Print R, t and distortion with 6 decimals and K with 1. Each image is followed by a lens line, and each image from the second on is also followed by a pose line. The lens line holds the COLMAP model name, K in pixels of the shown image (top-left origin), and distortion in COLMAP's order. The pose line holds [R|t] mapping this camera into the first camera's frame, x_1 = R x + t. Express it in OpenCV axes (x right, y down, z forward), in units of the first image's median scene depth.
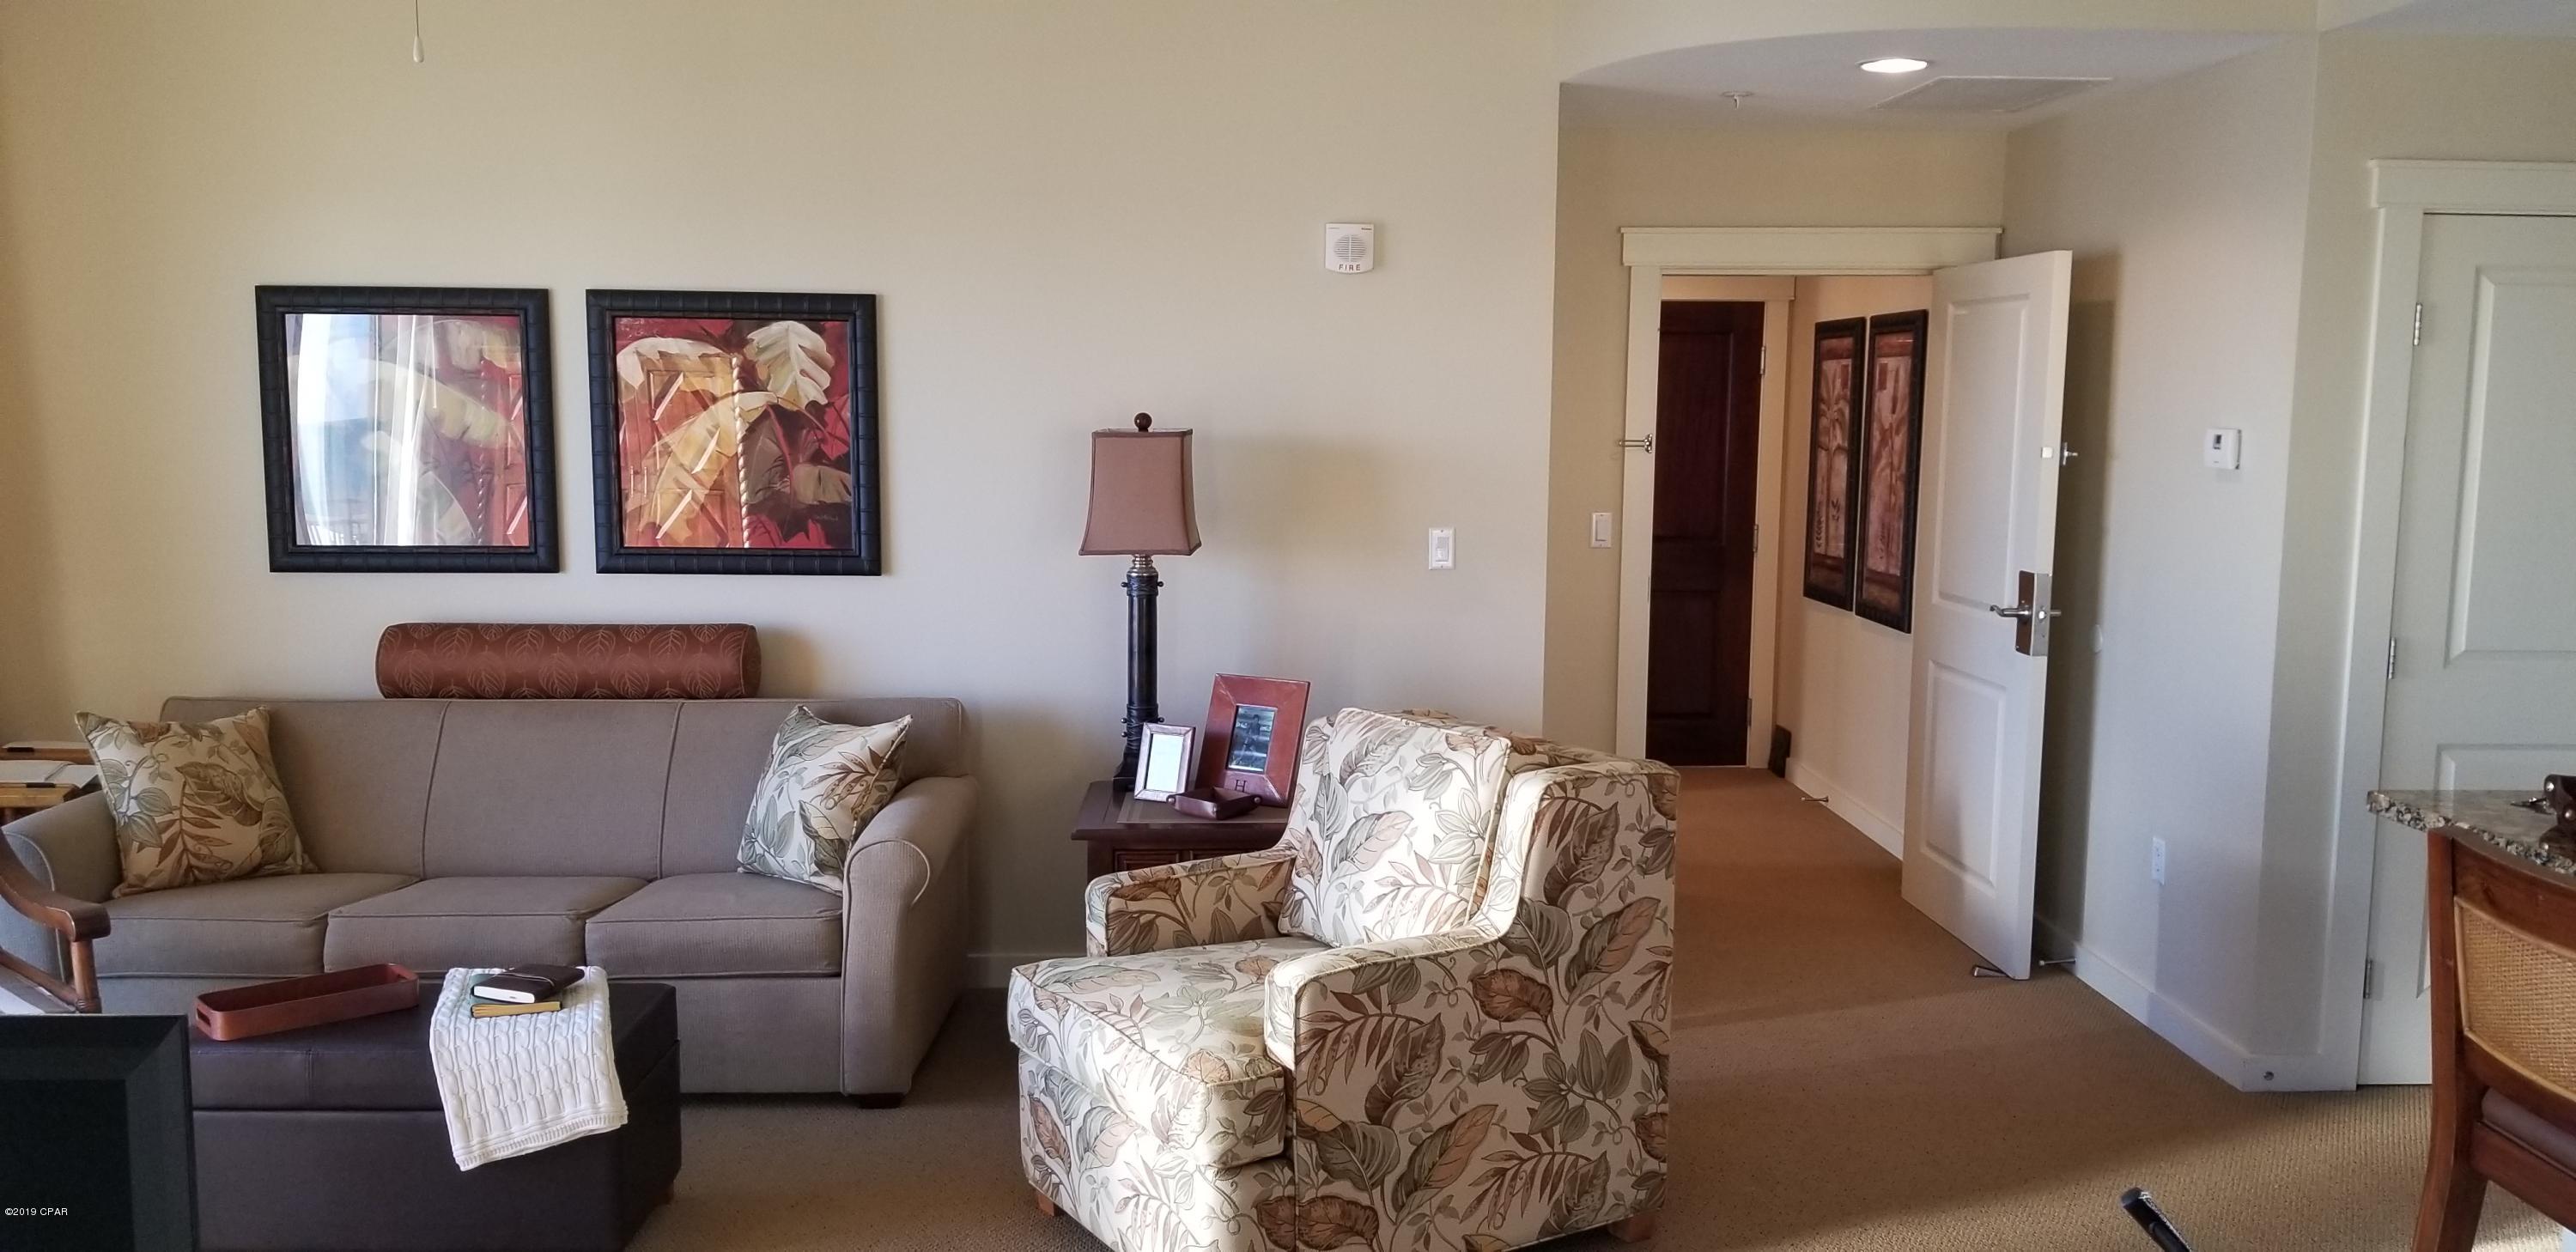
lens RADIAL K [[1964.2, 0, 1318.7], [0, 1964.2, 634.0], [0, 0, 1]] dist [0.119218, -0.205810]
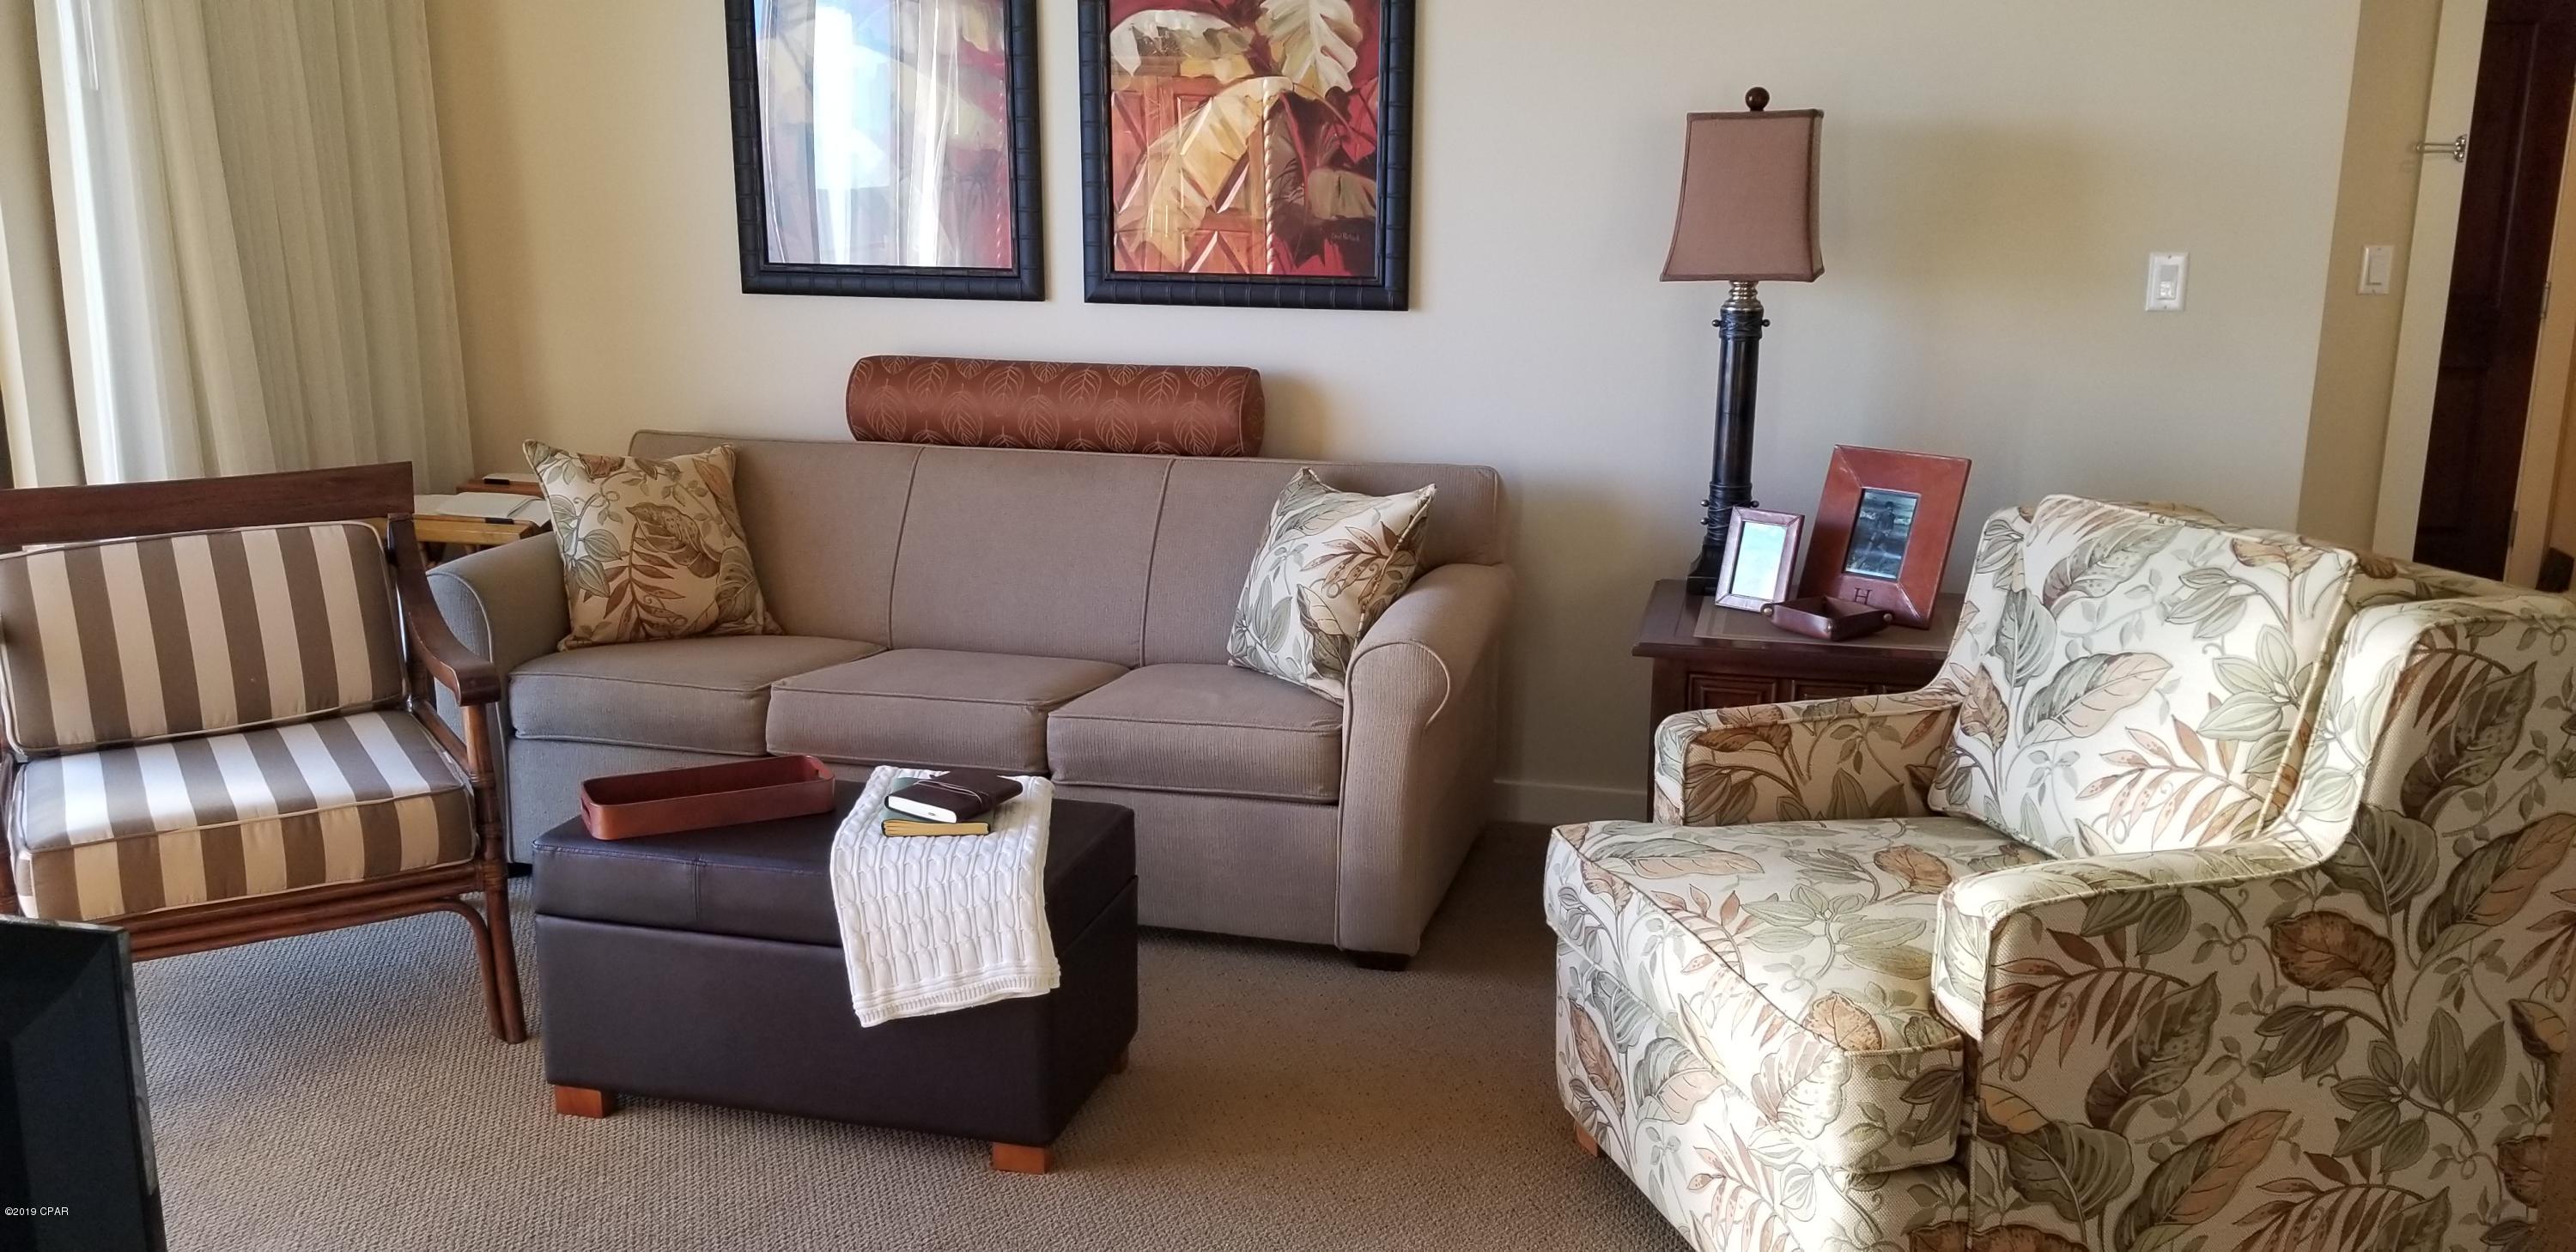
lens RADIAL K [[1964.2, 0, 1318.7], [0, 1964.2, 634.0], [0, 0, 1]] dist [0.119218, -0.205810]
pose [[0.963004, 0.060041, -0.262712, -0.048073], [-0.031470, 0.993250, 0.111644, 0.016542], [0.267642, -0.099246, 0.958394, 0.265357]]
